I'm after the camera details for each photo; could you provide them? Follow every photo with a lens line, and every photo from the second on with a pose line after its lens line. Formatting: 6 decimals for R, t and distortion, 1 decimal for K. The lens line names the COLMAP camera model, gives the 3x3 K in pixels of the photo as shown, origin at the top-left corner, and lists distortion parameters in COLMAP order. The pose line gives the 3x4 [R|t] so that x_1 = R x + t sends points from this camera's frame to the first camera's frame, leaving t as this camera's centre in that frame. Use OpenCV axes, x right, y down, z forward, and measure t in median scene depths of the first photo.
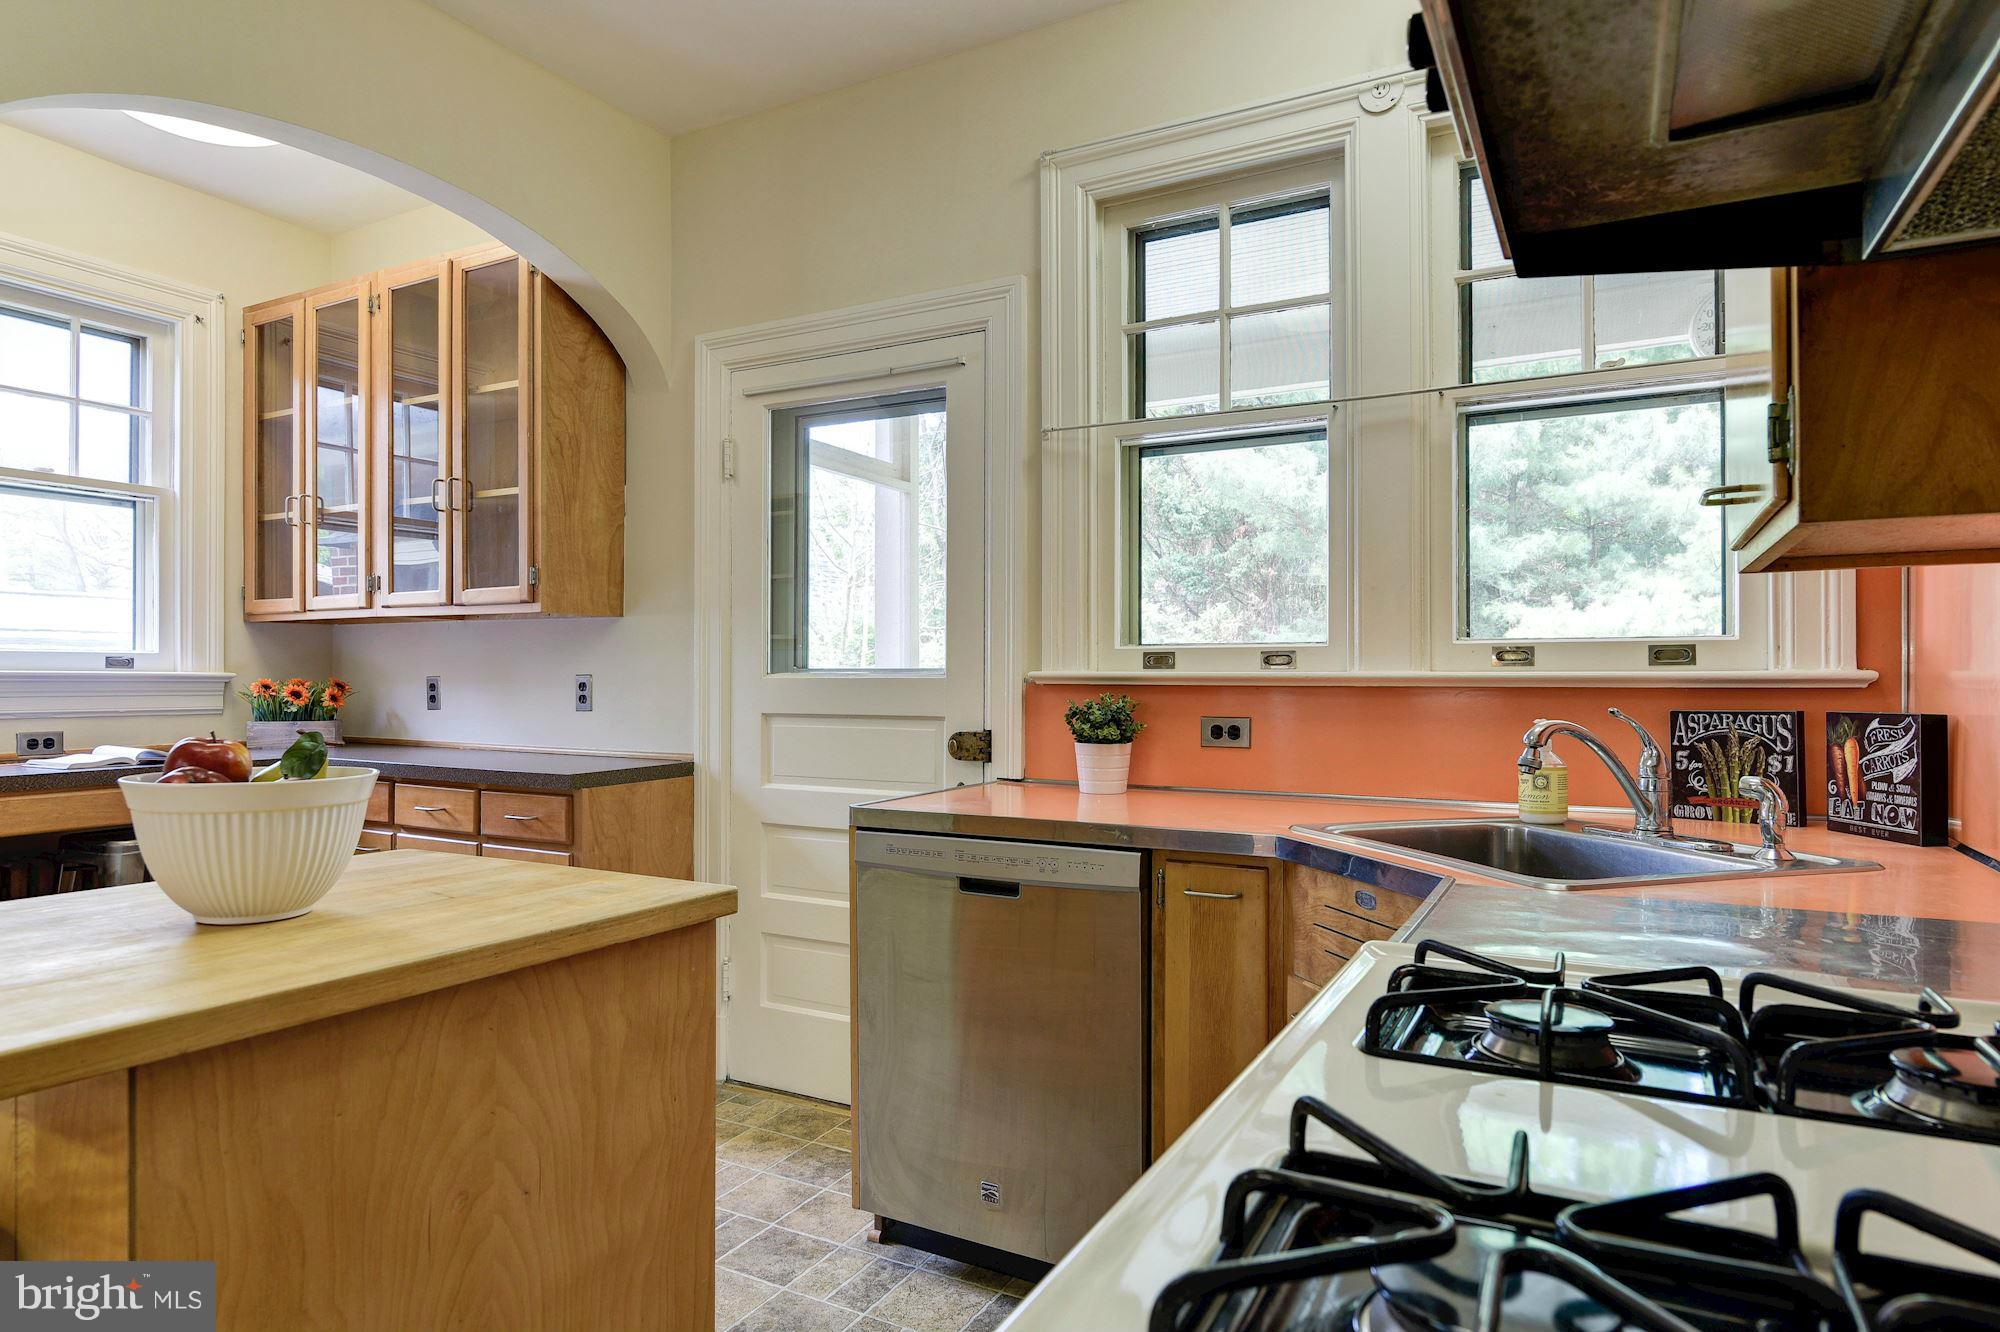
lens RADIAL K [[1122.3, 0, 1002.7], [0, 1122.3, 681.4], [0, 0, 1]] dist [-0.003077, -0.000342]
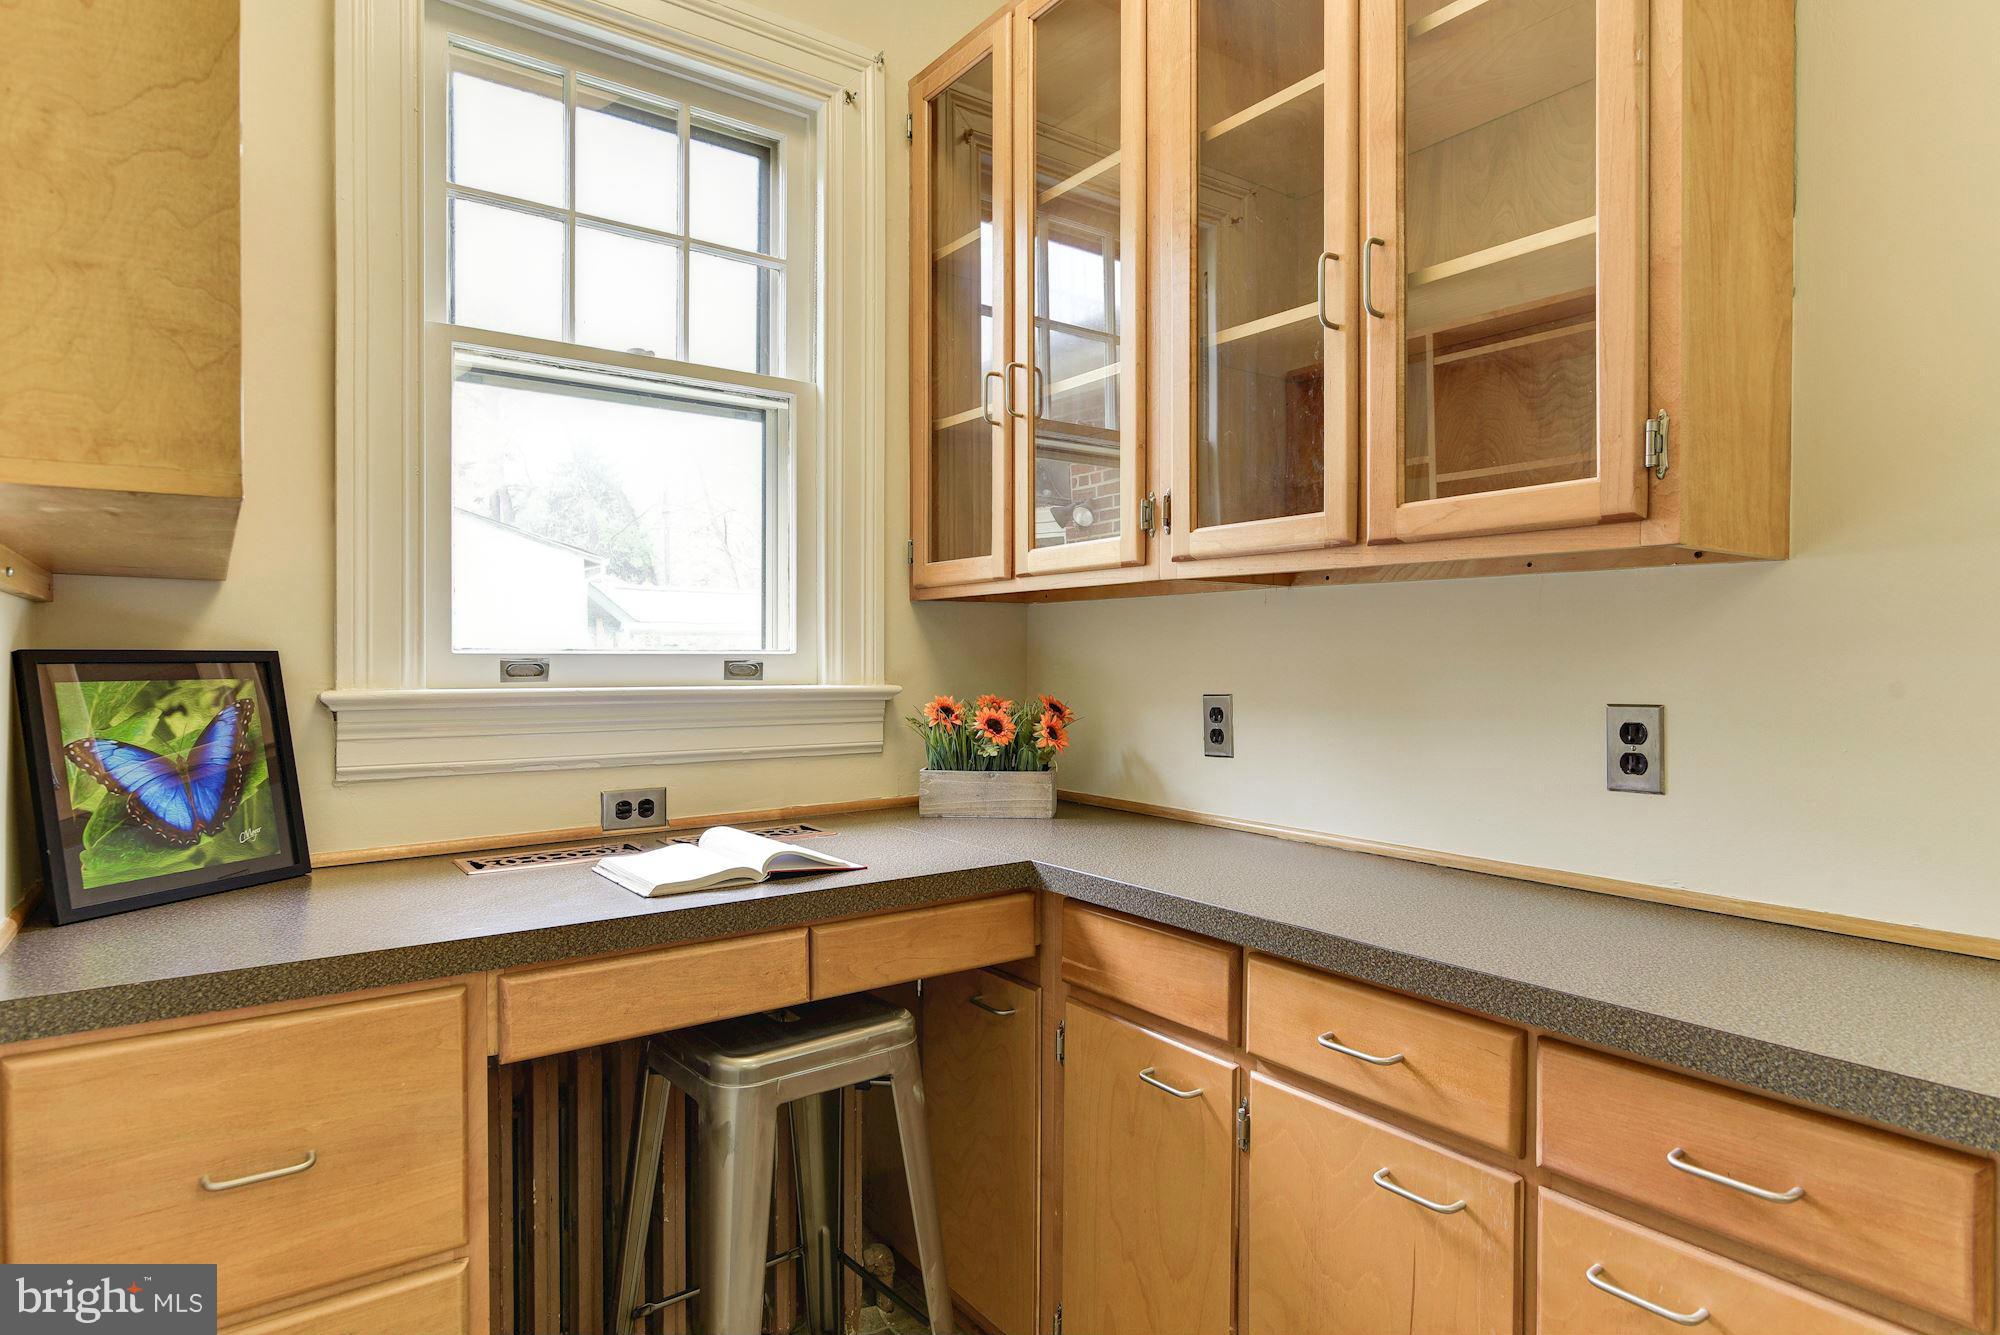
lens RADIAL K [[1086.7, 0, 999.6], [0, 1086.7, 660.6], [0, 0, 1]] dist [0.002861, 0.000118]
pose [[0.899813, -0.000101, -0.436275, -0.393436], [-0.000529, 0.999999, -0.001322, -0.020668], [0.436275, 0.001420, 0.899812, 0.513471]]
